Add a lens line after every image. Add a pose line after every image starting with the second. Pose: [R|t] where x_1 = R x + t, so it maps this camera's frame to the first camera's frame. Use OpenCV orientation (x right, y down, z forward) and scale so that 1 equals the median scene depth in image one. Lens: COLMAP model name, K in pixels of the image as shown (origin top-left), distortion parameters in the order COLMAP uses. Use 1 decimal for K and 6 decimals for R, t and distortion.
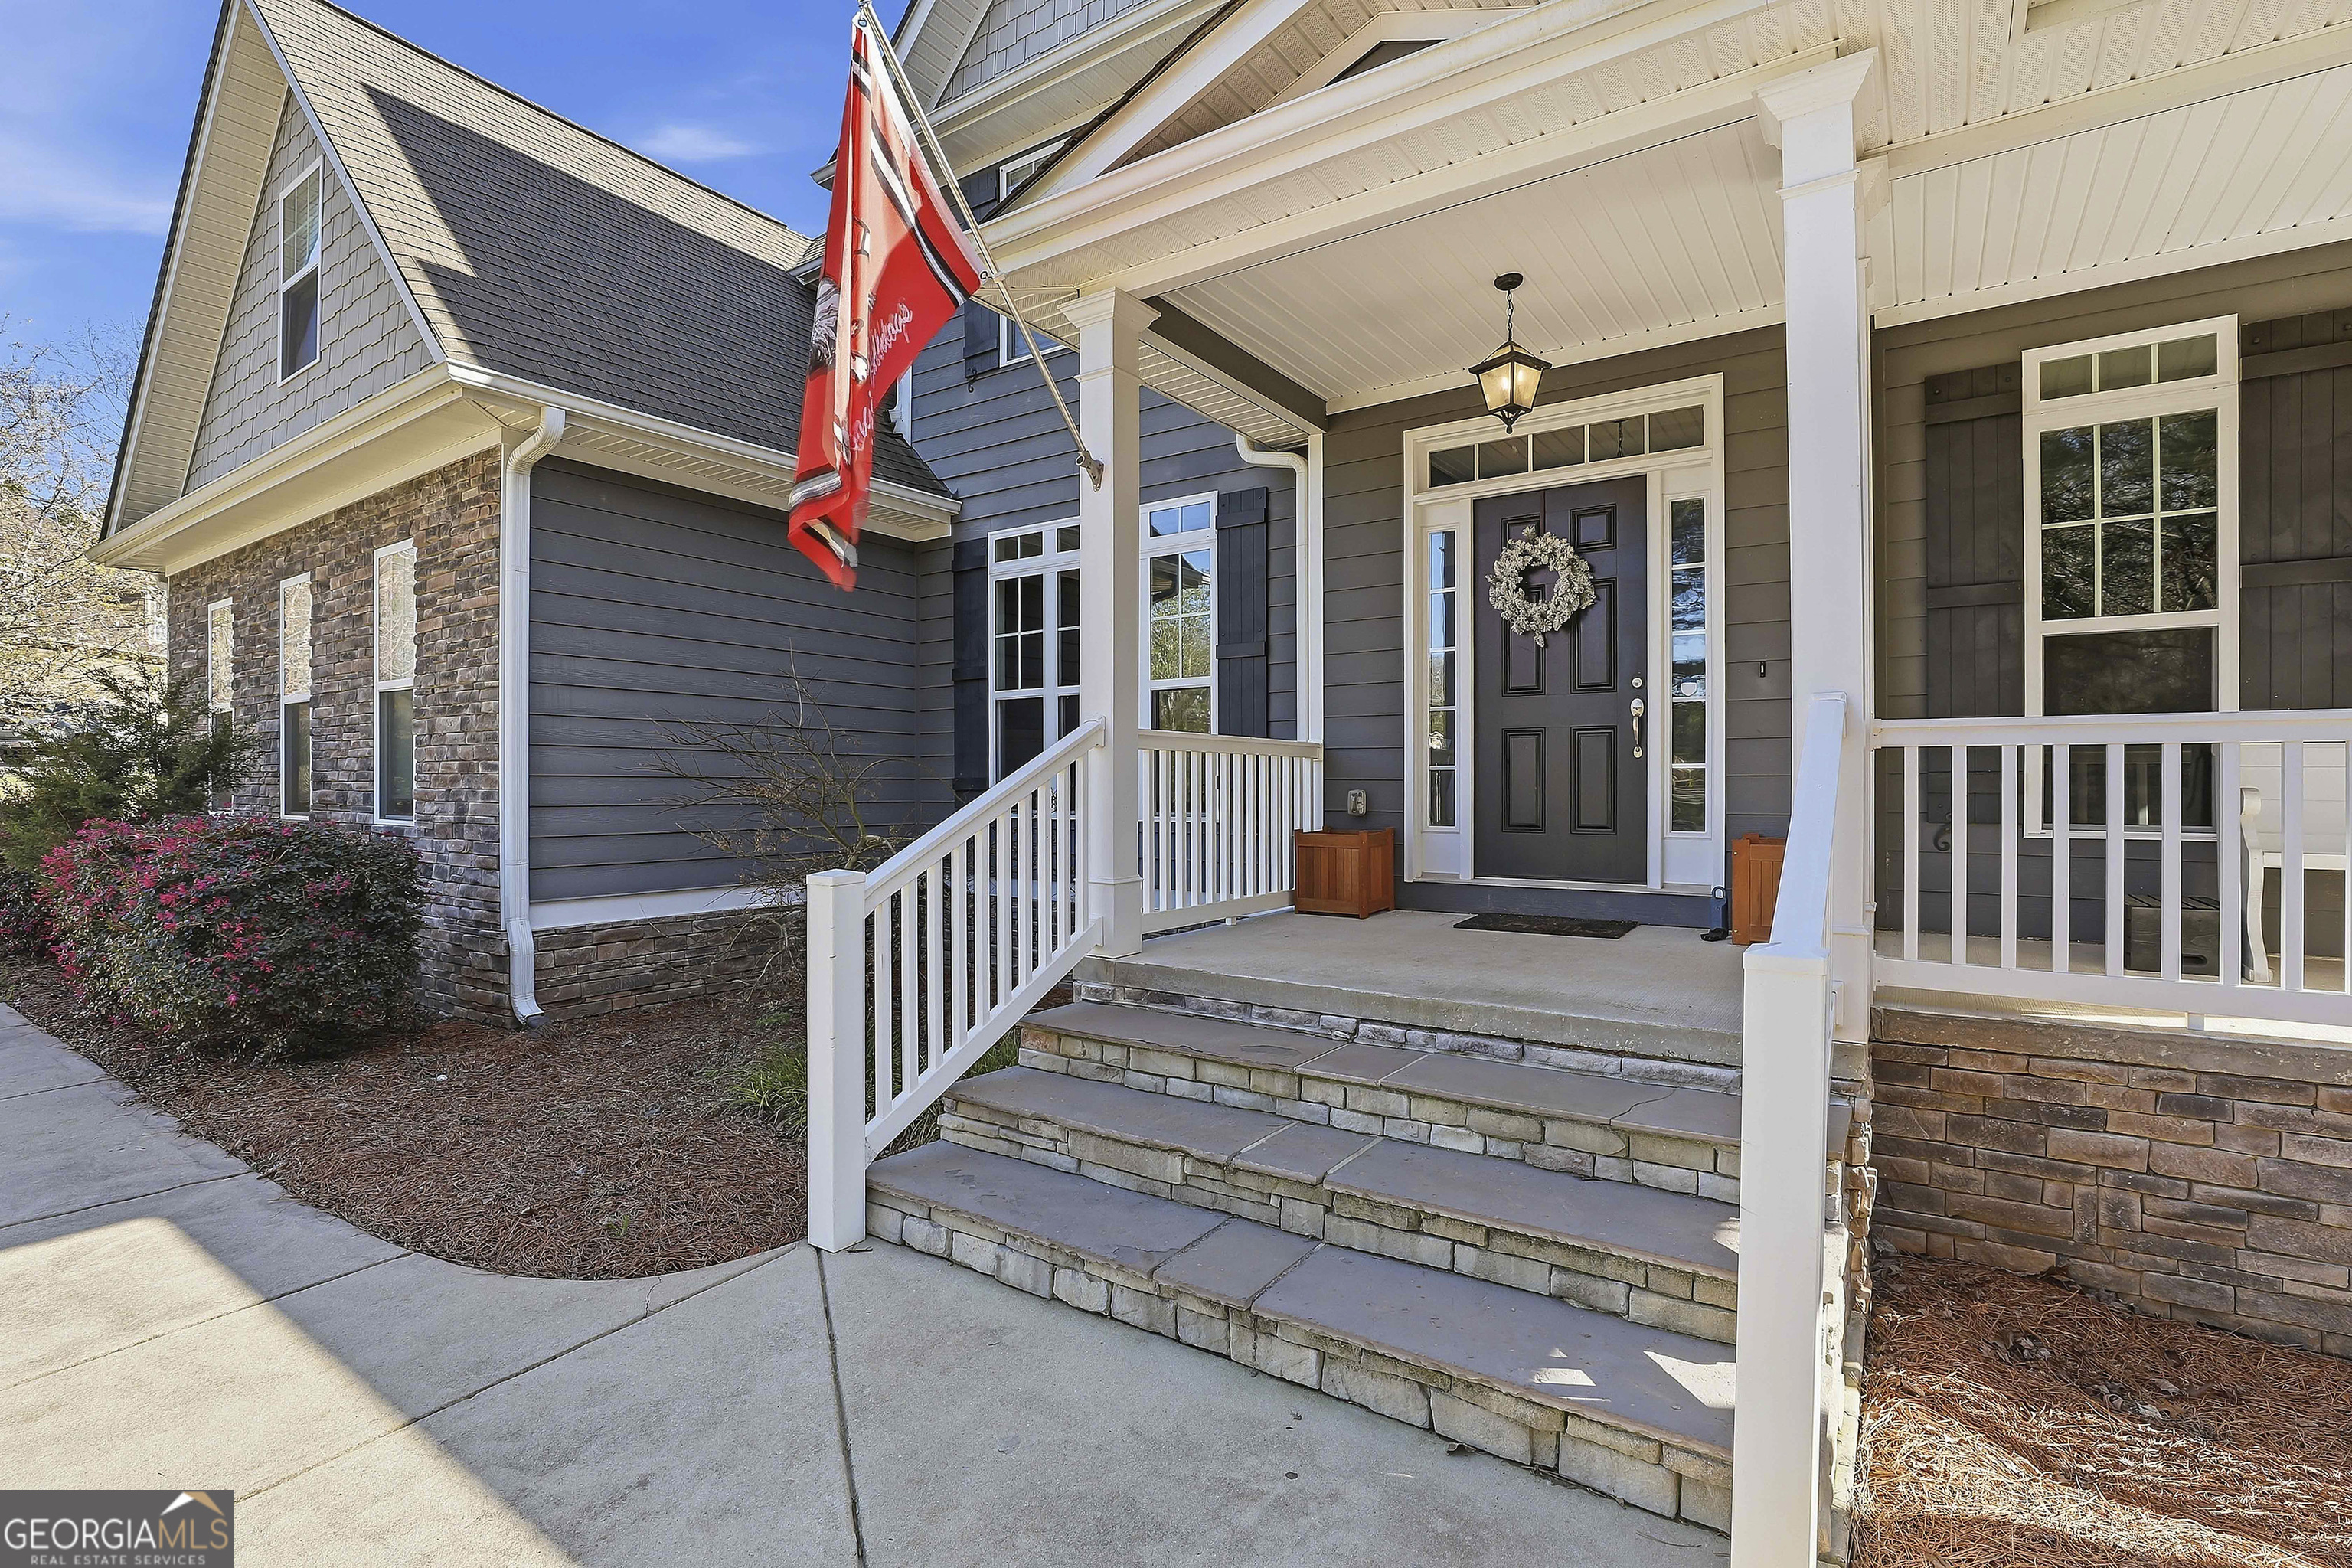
lens RADIAL K [[1075.9, 0, 1184.7], [0, 1075.9, 781.4], [0, 0, 1]] dist [-0.048332, 0.015716]
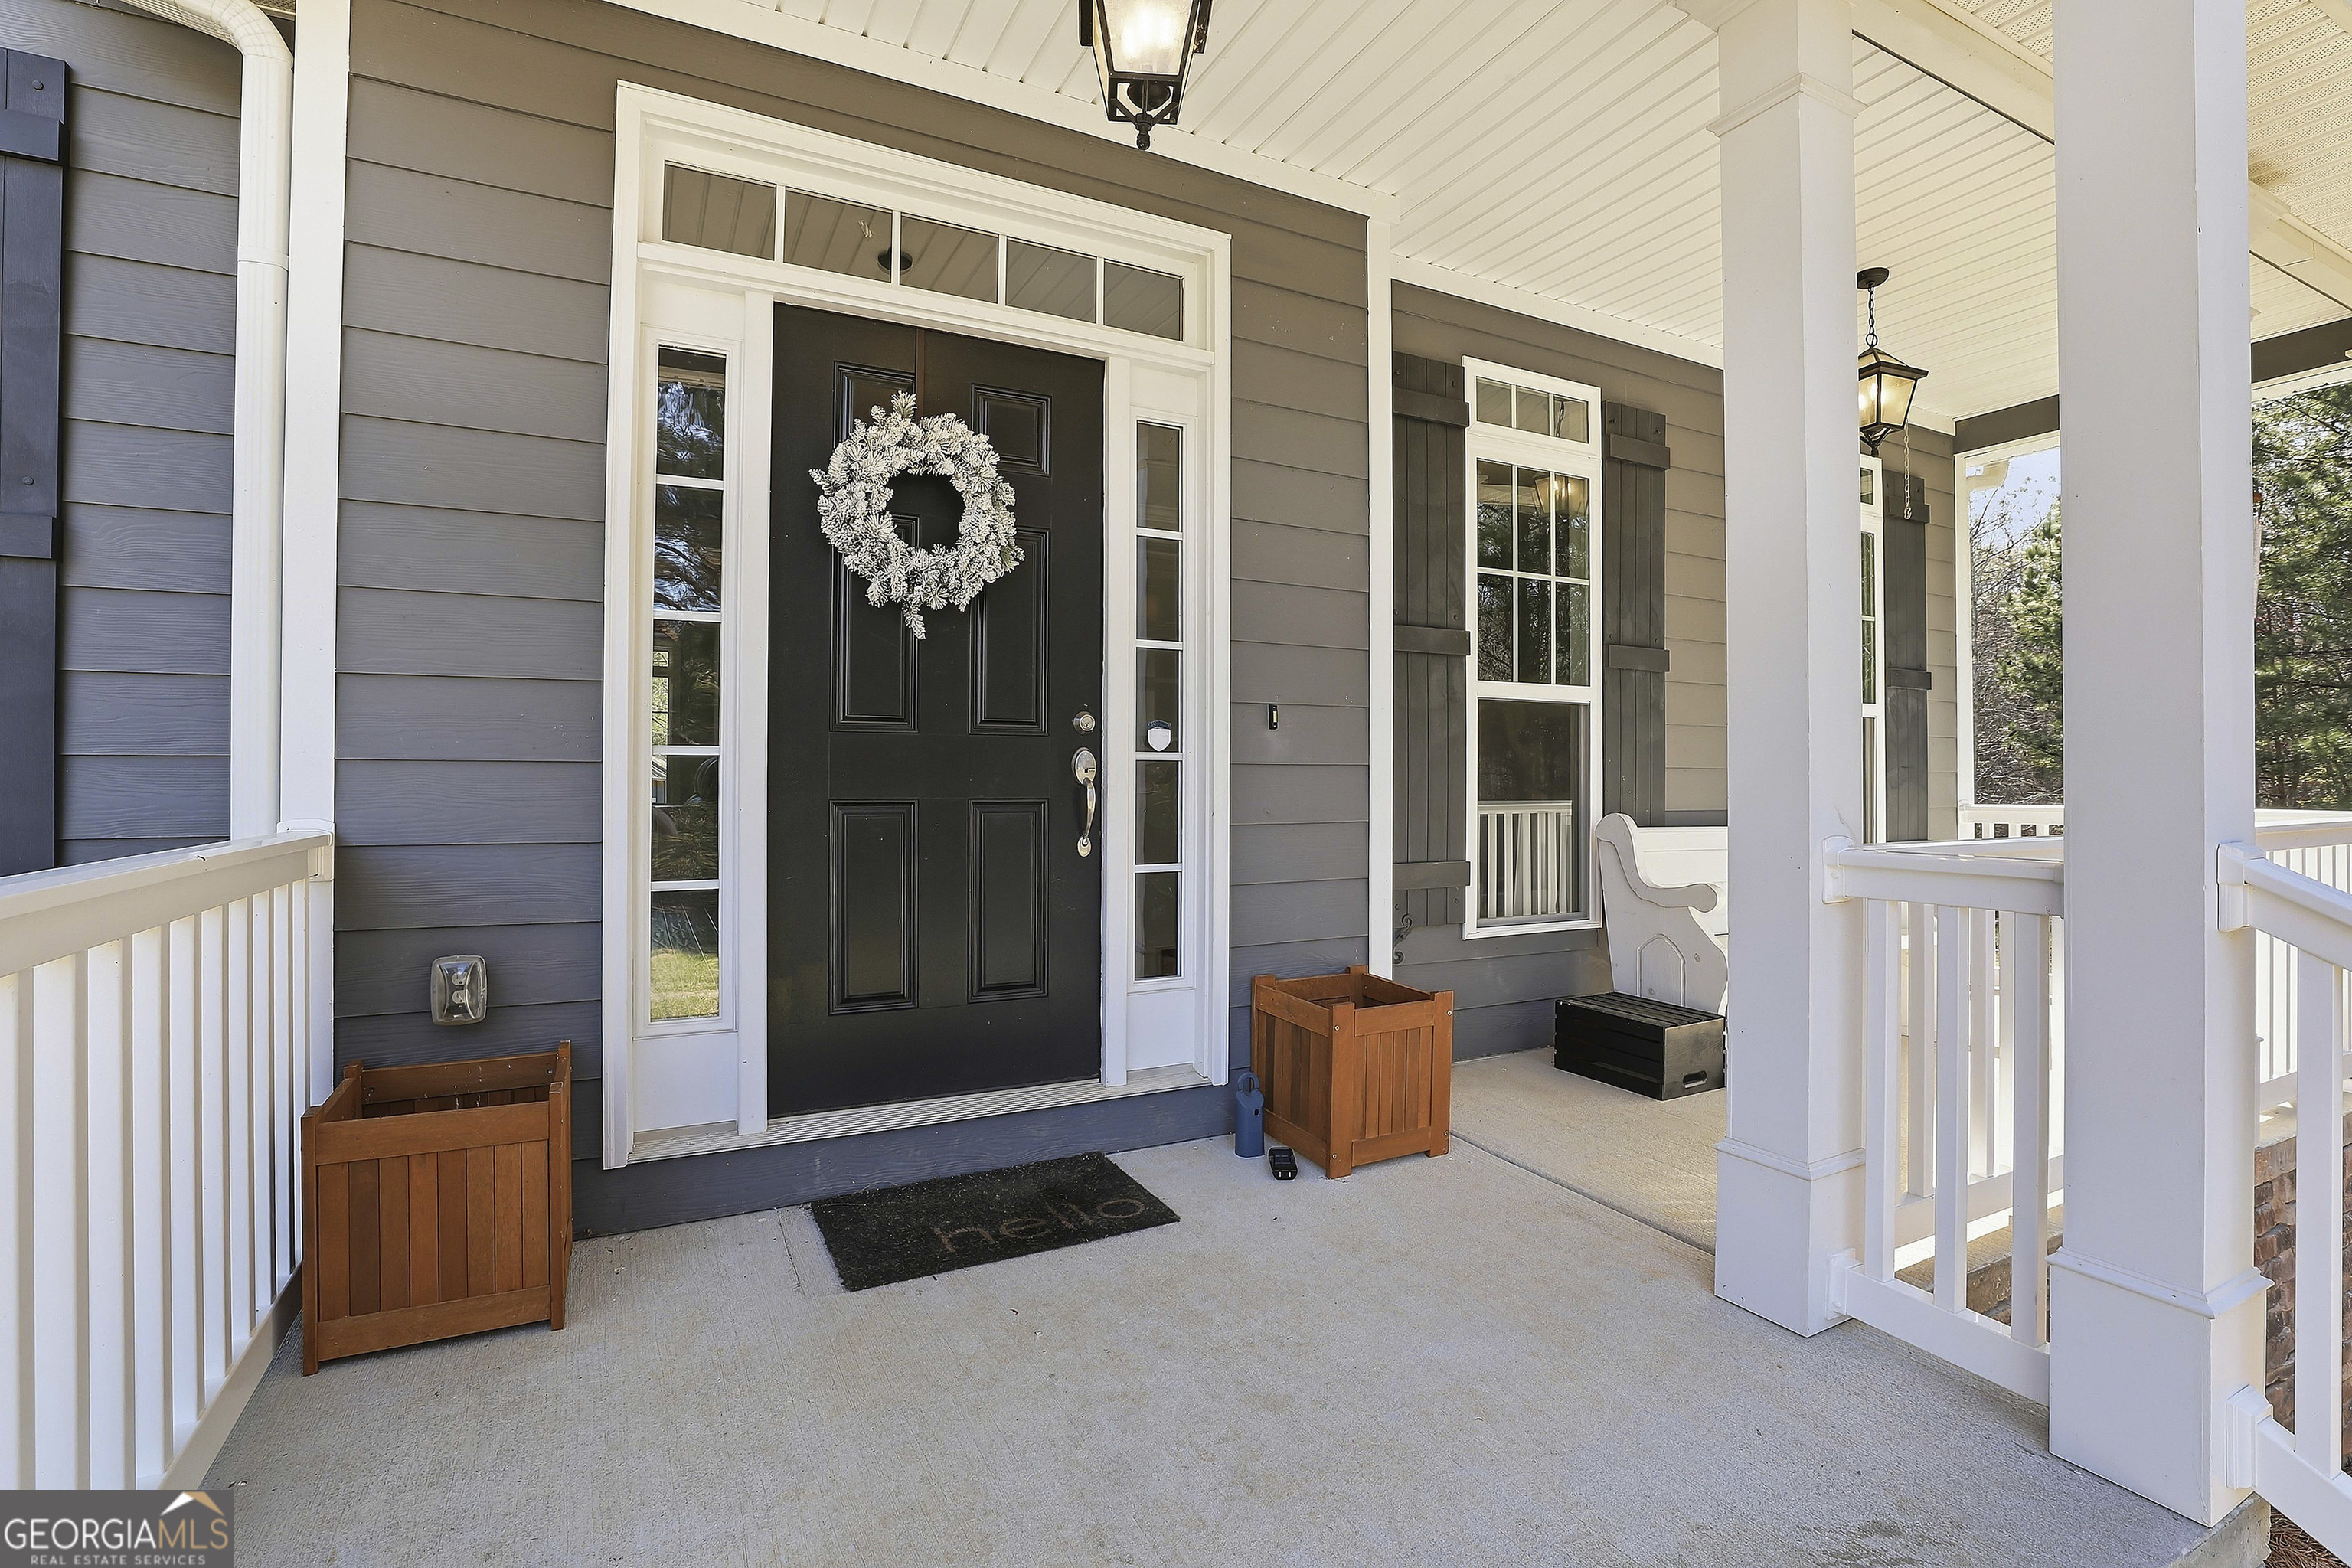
lens RADIAL K [[1075.9, 0, 1184.7], [0, 1075.9, 781.4], [0, 0, 1]] dist [-0.048332, 0.015716]
pose [[0.489461, -0.000284, 0.872025, -0.042752], [-0.002500, 0.999995, 0.001729, -0.059797], [-0.872022, -0.003026, 0.489458, 0.643487]]
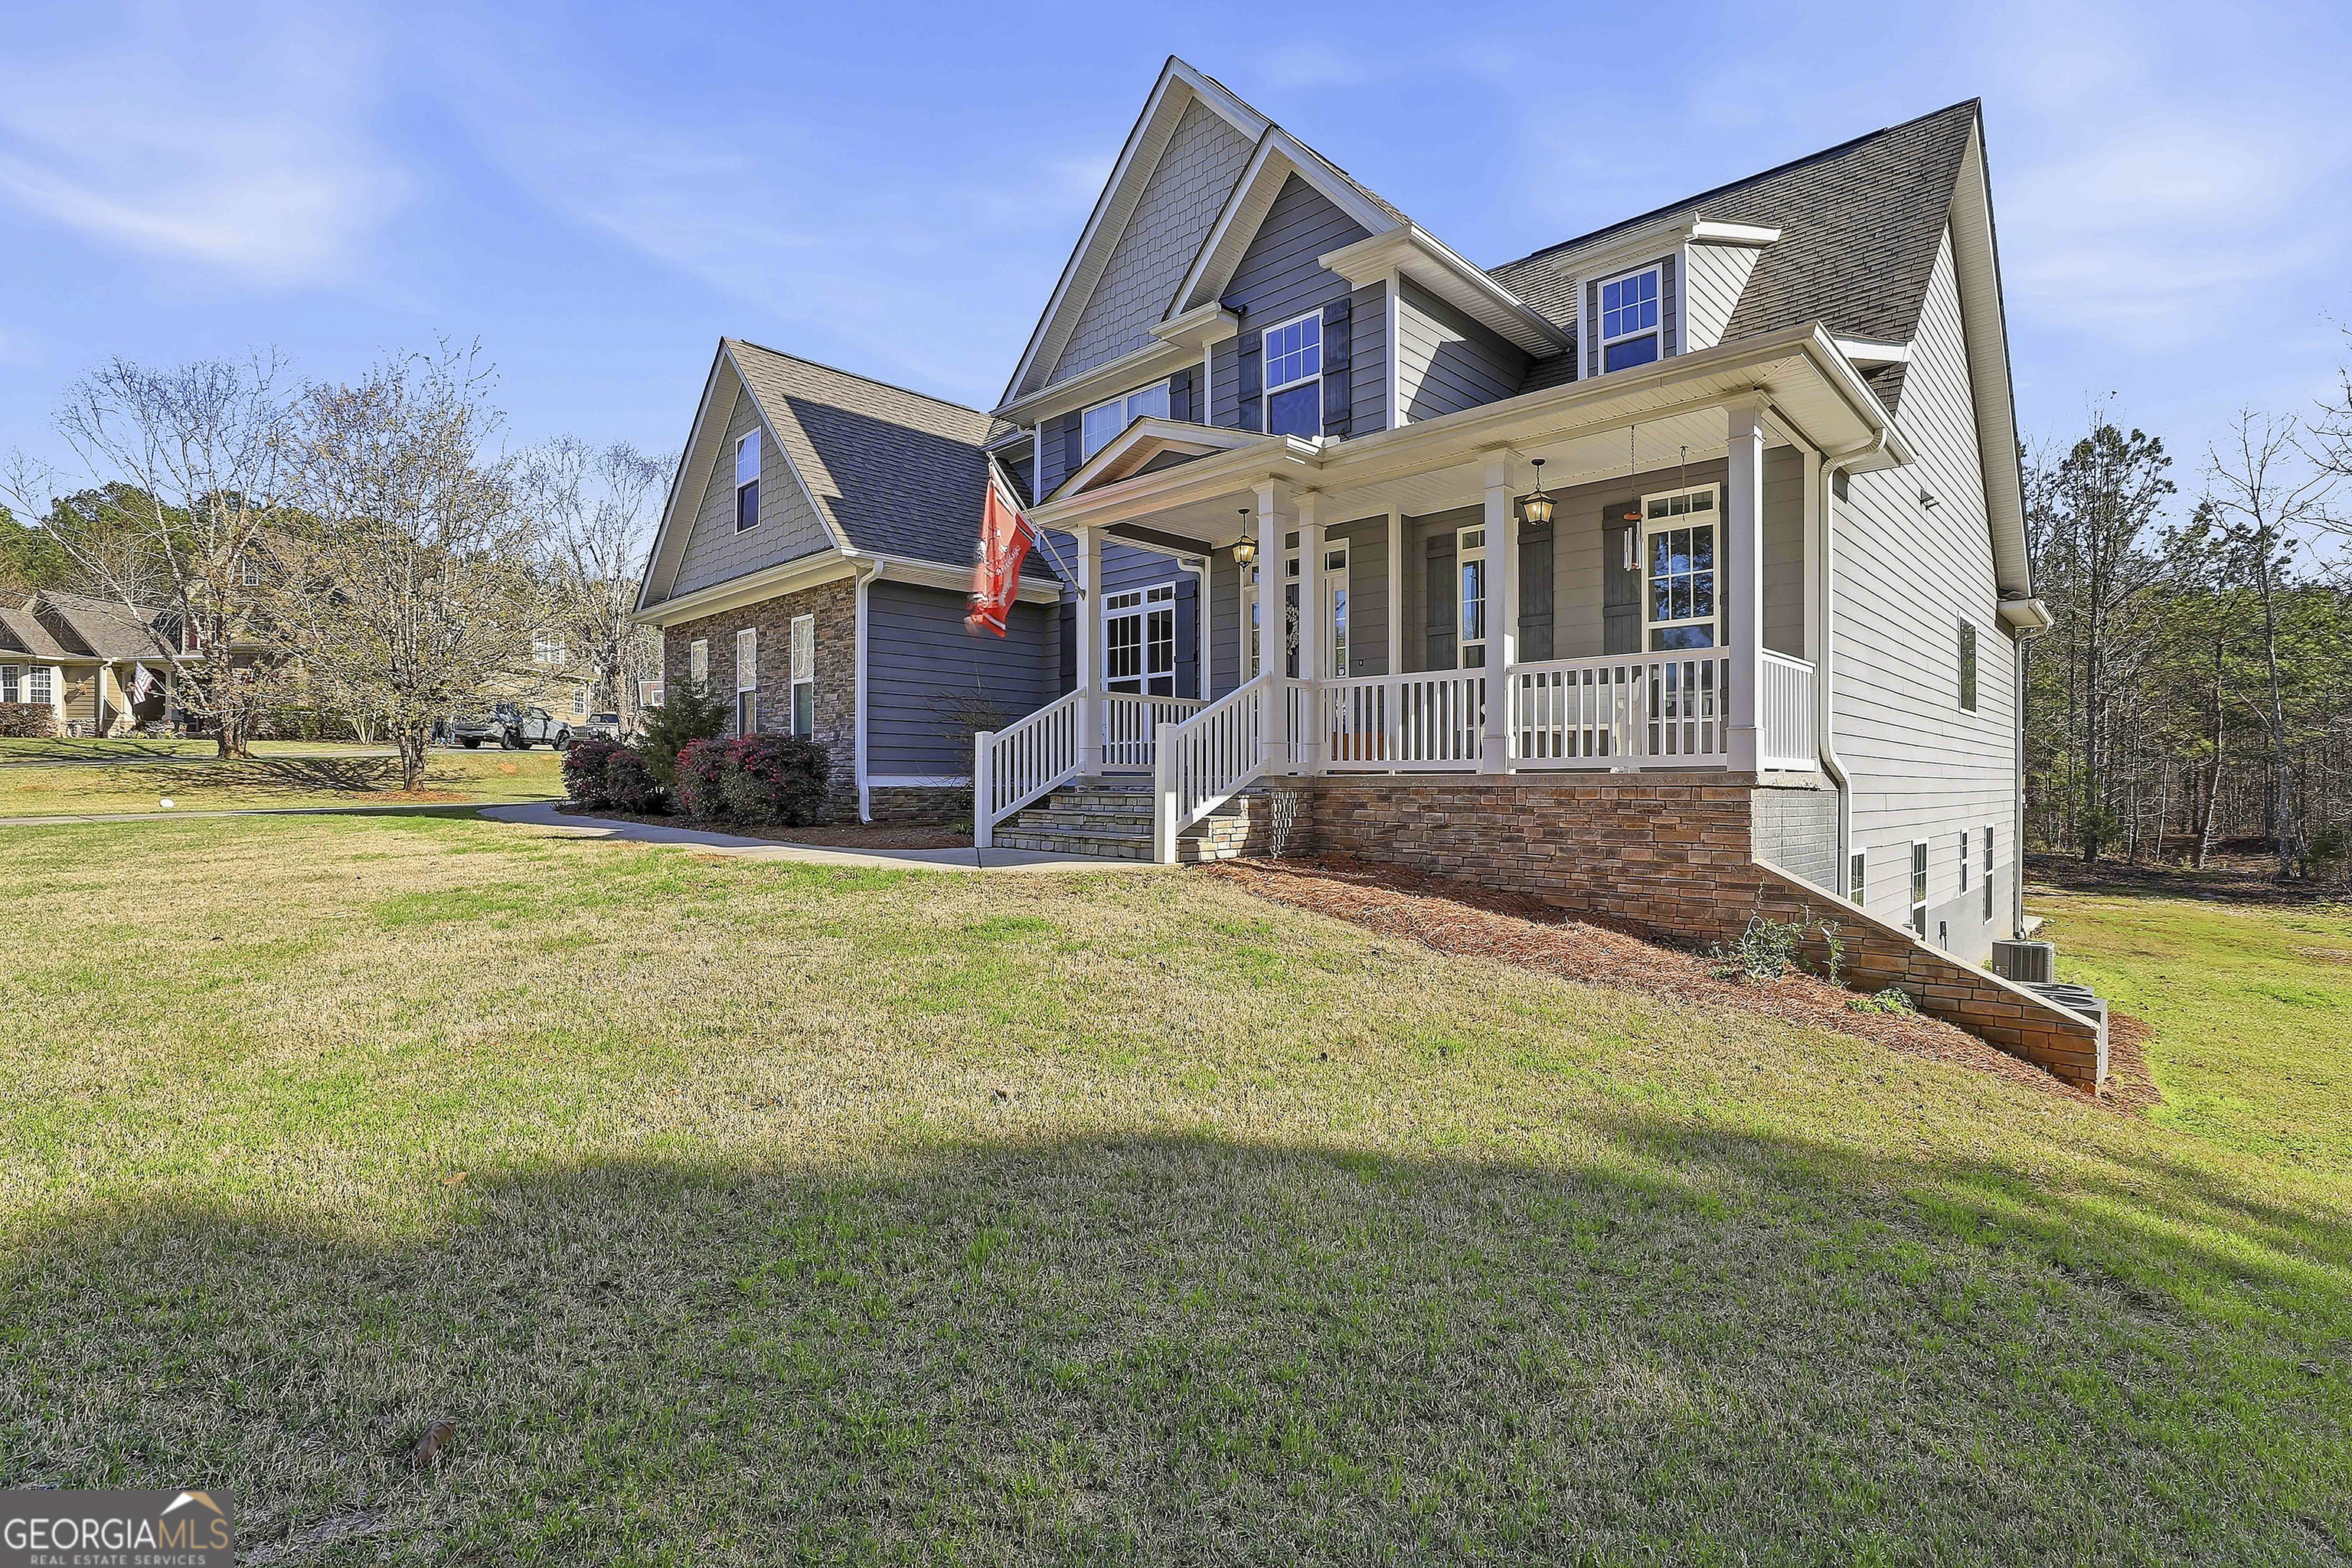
lens RADIAL K [[1075.9, 0, 1184.7], [0, 1075.9, 781.4], [0, 0, 1]] dist [-0.048332, 0.015716]
pose [[0.983432, 0.002405, -0.181260, 0.523665], [-0.003038, 0.999990, -0.003213, 0.148897], [0.181250, 0.003710, 0.983430, -1.266884]]
